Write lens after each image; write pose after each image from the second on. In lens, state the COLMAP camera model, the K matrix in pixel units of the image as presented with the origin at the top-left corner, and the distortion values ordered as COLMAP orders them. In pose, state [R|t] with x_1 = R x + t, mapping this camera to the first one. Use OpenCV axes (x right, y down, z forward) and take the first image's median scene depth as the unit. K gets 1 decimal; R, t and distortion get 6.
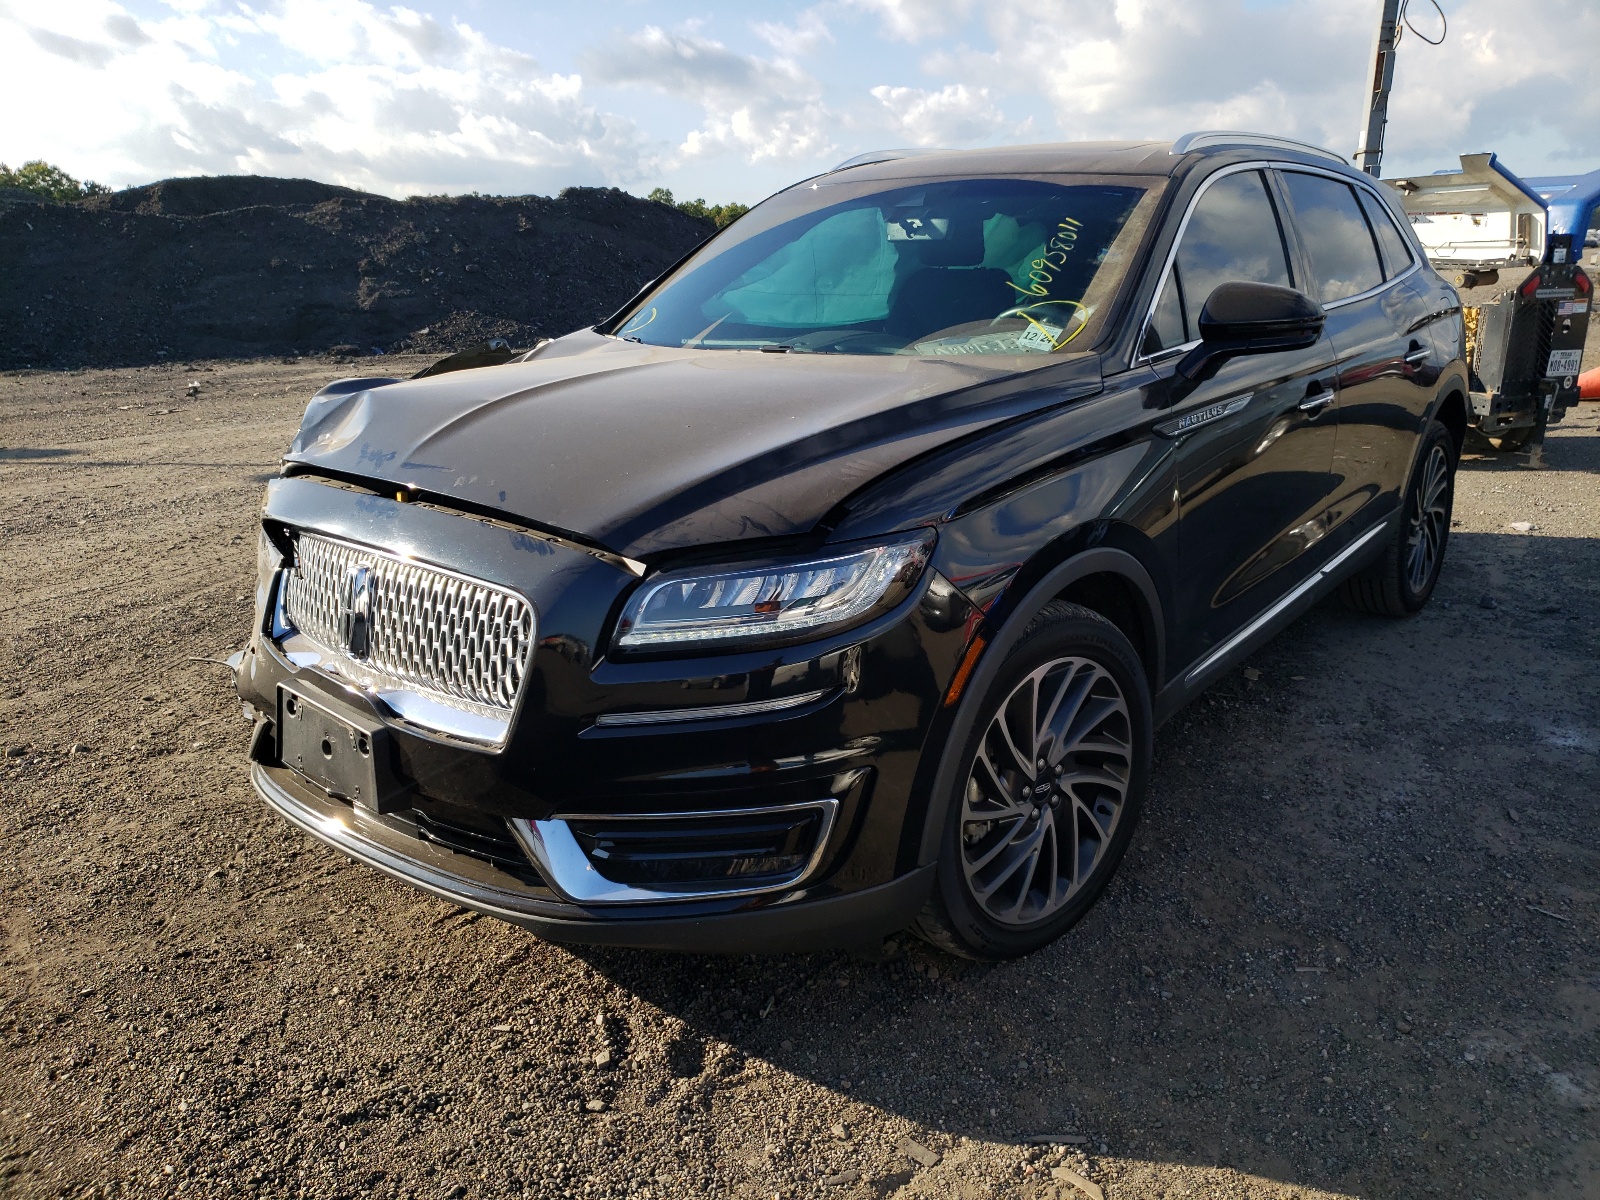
lens RADIAL K [[1307.3, 0, 799.8], [0, 1307.3, 512.7], [0, 0, 1]] dist [0.035398, 0.001243]
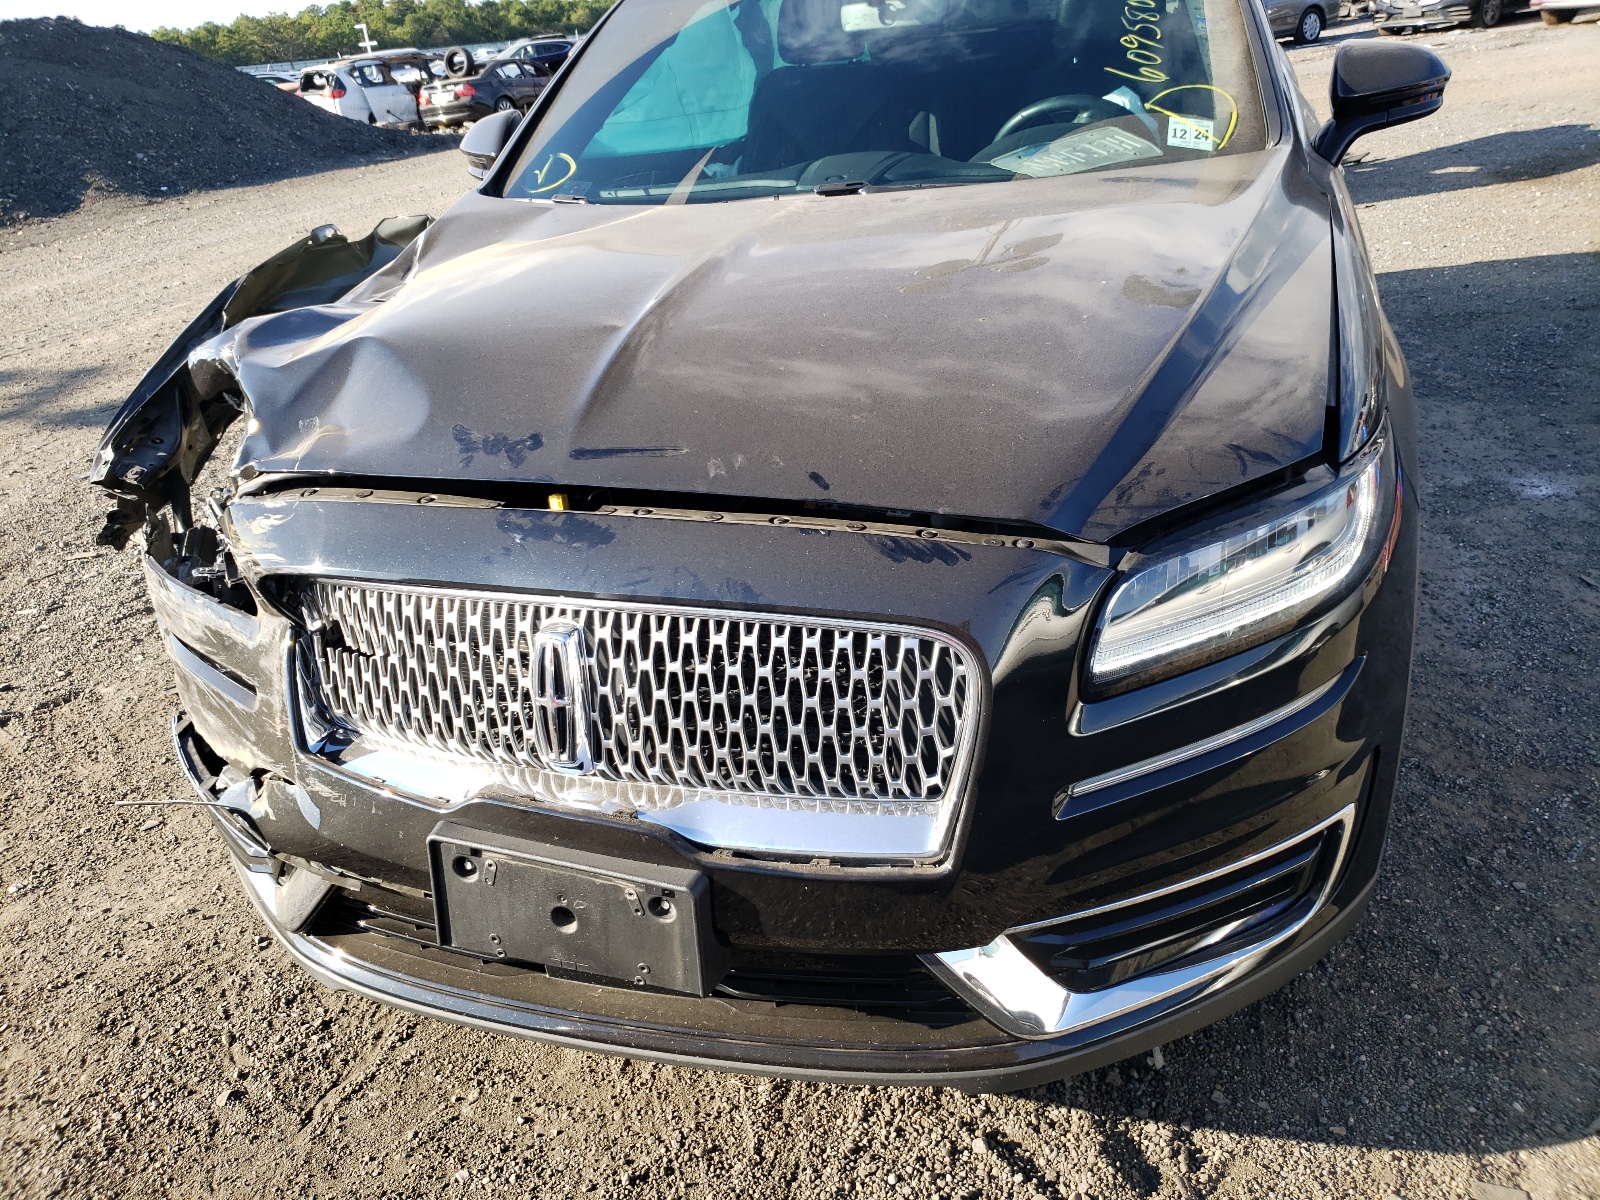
lens RADIAL K [[1307.3, 0, 799.8], [0, 1307.3, 512.7], [0, 0, 1]] dist [0.035398, 0.001243]
pose [[0.927027, -0.203902, 0.314715, -0.390283], [0.158272, 0.973584, 0.164572, -0.090973], [-0.339958, -0.102752, 0.934811, 0.371619]]
